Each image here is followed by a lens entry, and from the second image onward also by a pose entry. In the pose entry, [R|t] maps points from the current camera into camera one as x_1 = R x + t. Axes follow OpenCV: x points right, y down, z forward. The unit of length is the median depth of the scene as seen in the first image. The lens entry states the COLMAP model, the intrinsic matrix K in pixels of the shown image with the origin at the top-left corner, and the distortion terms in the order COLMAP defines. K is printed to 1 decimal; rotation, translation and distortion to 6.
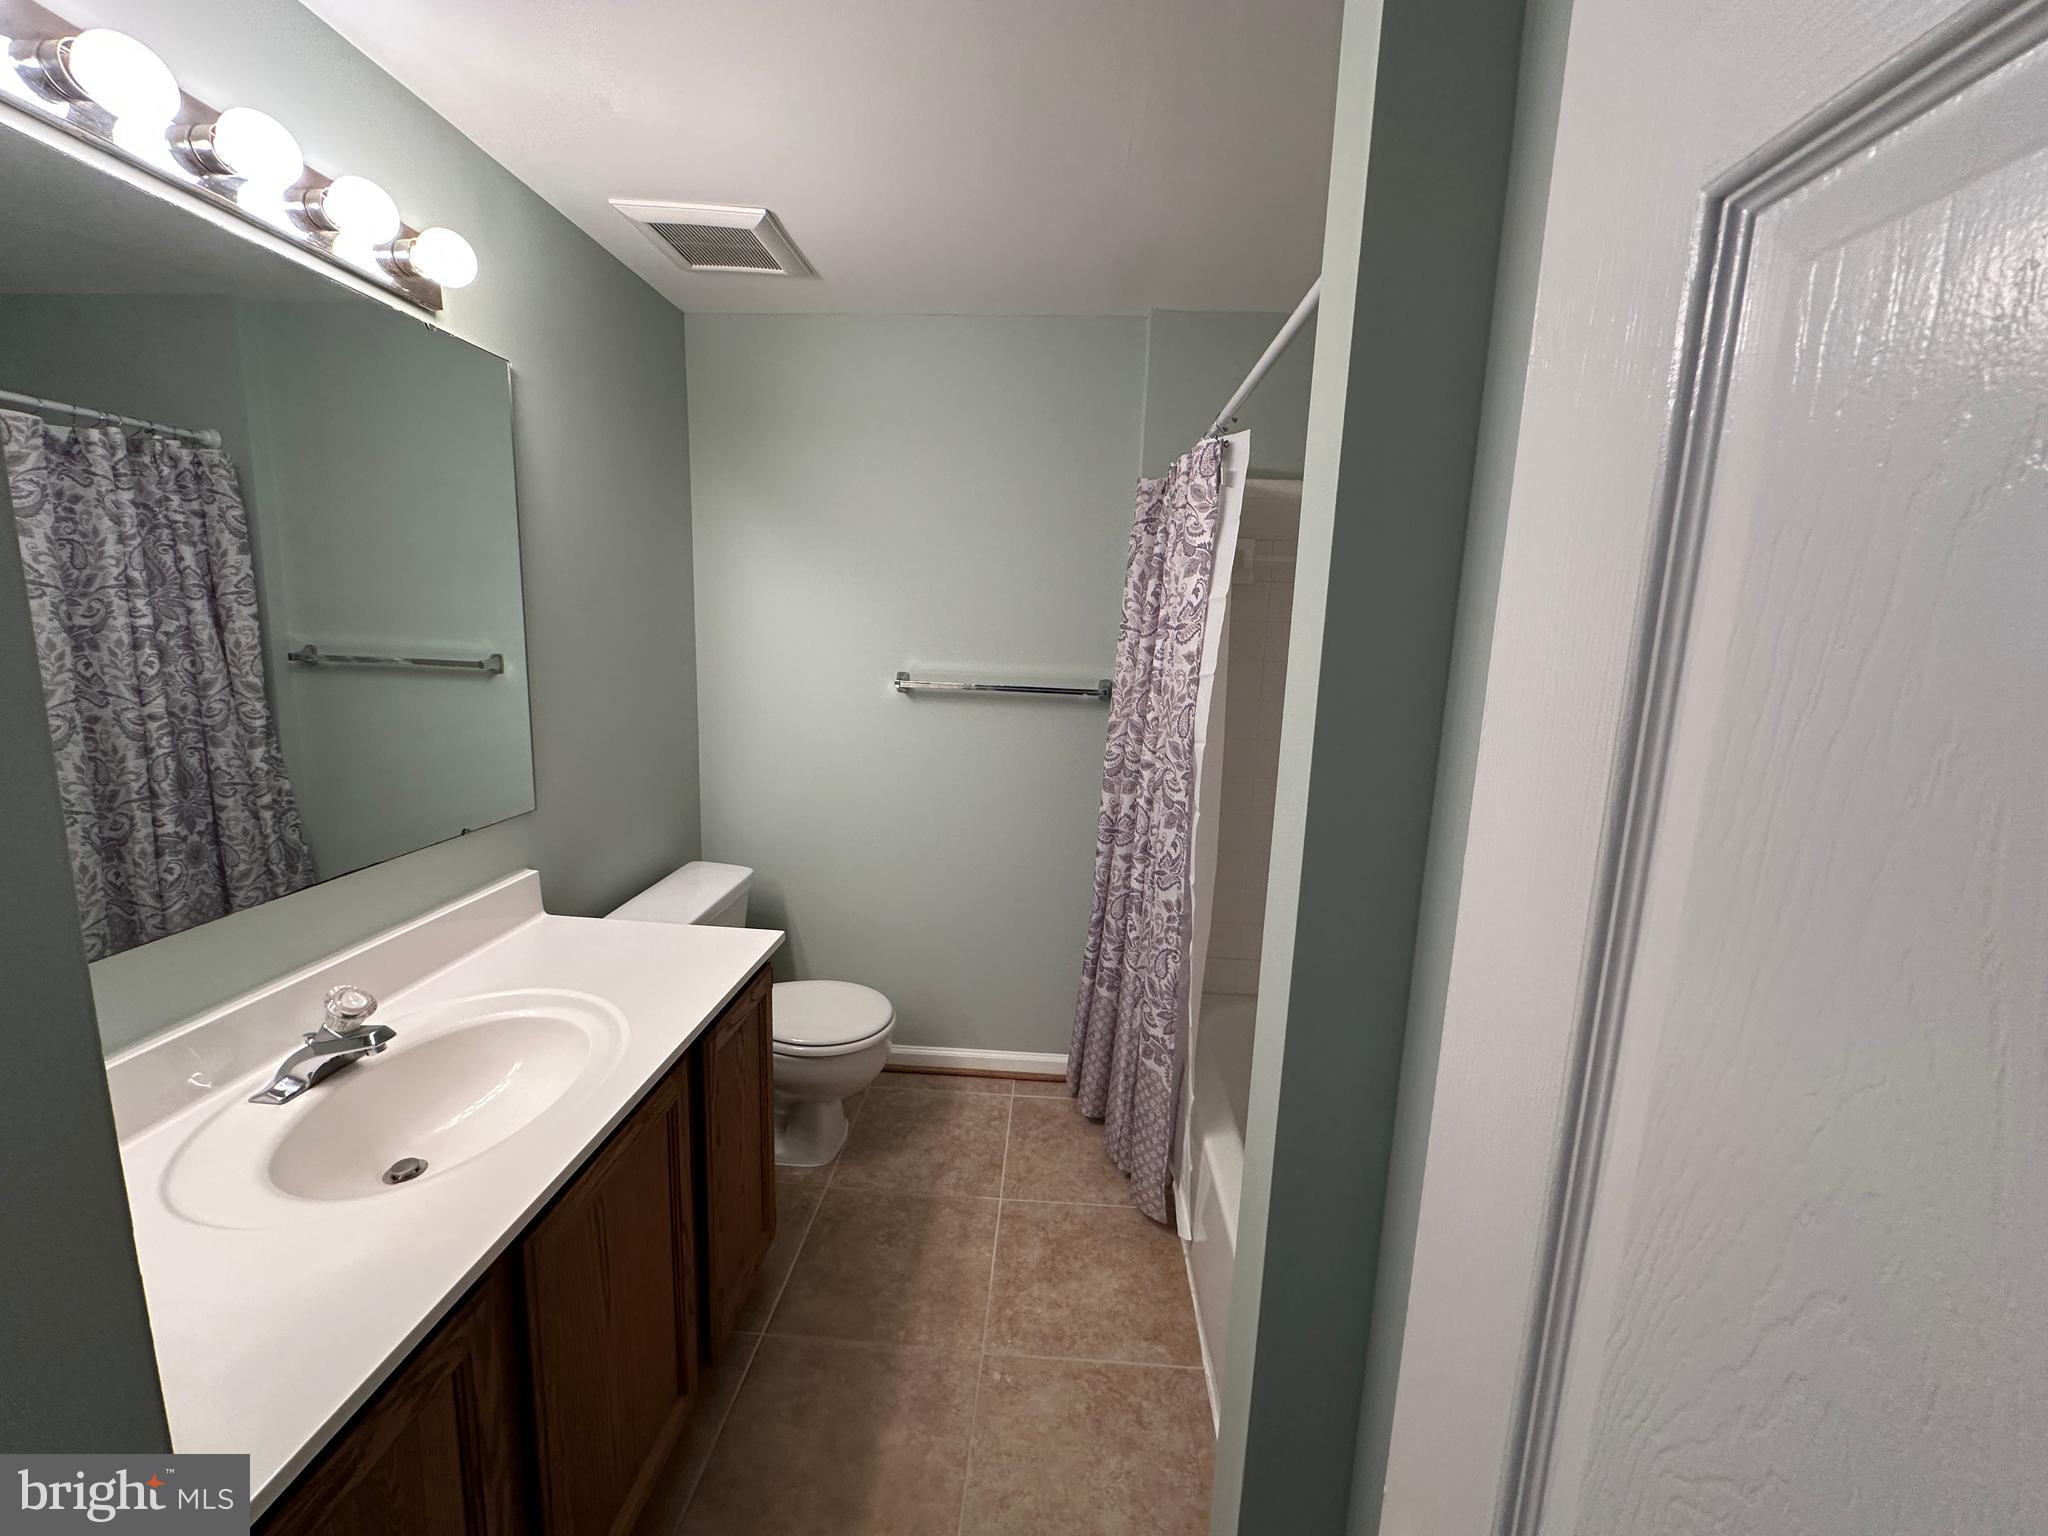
lens RADIAL K [[812.1, 0, 1024.1], [0, 812.1, 765.0], [0, 0, 1]] dist [-0.006448, 0.000801]
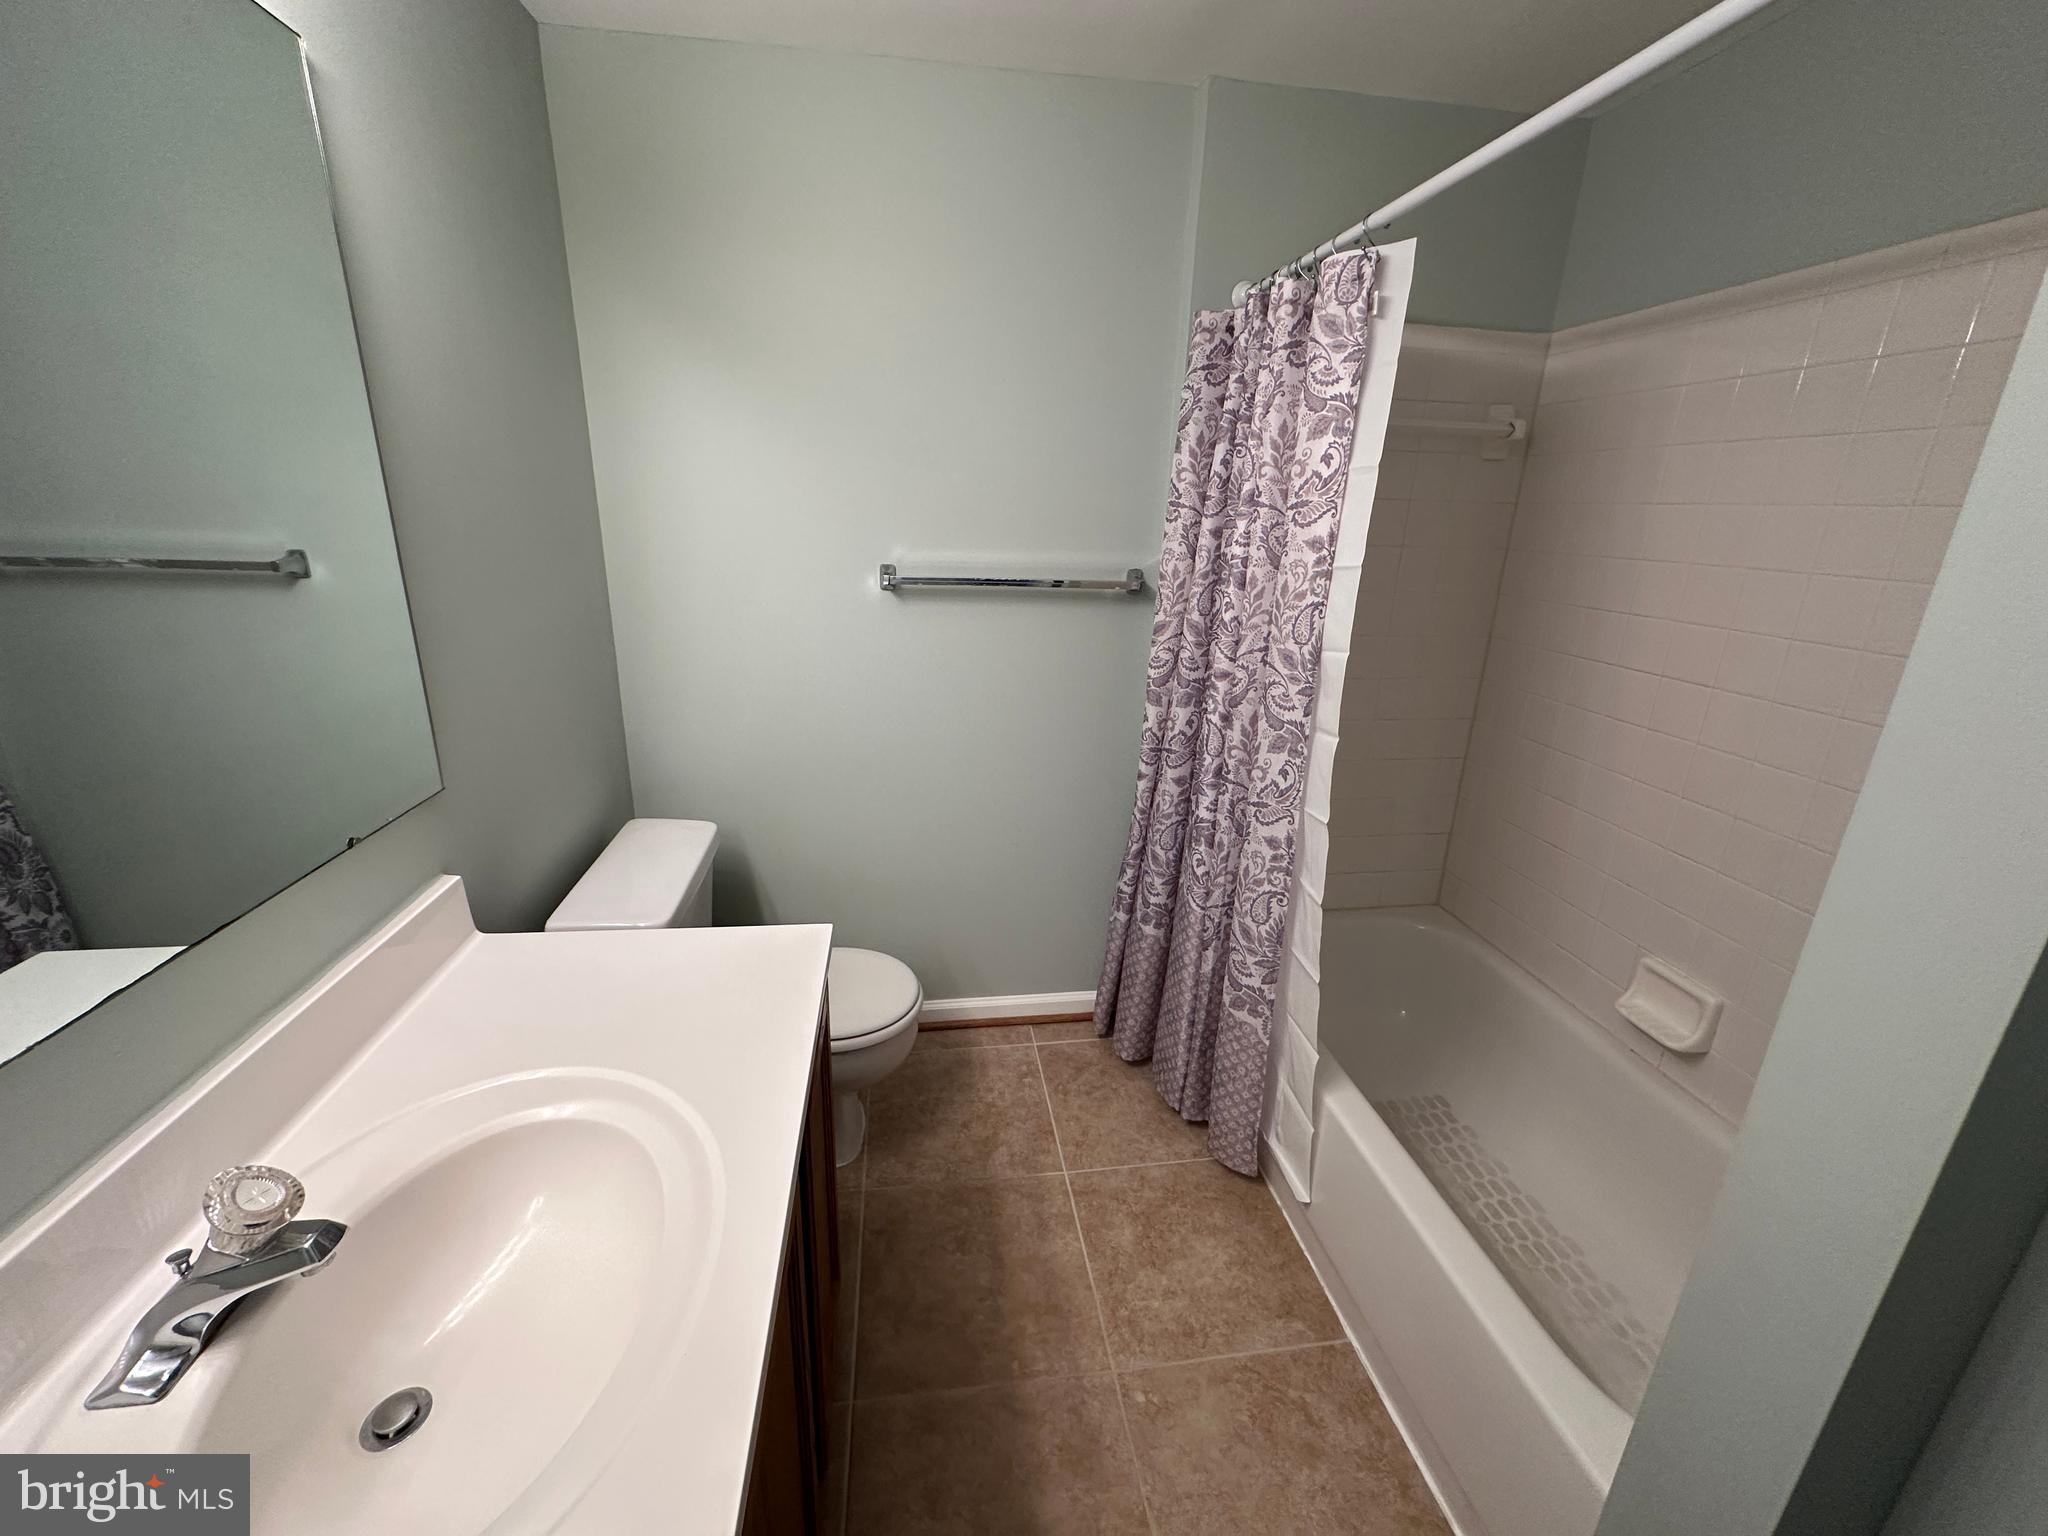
lens RADIAL K [[812.1, 0, 1024.1], [0, 812.1, 765.0], [0, 0, 1]] dist [-0.006448, 0.000801]
pose [[0.981009, -0.065531, 0.182558, -0.220084], [0.038118, 0.987980, 0.149811, -0.043394], [-0.190181, -0.140007, 0.971715, 0.221352]]
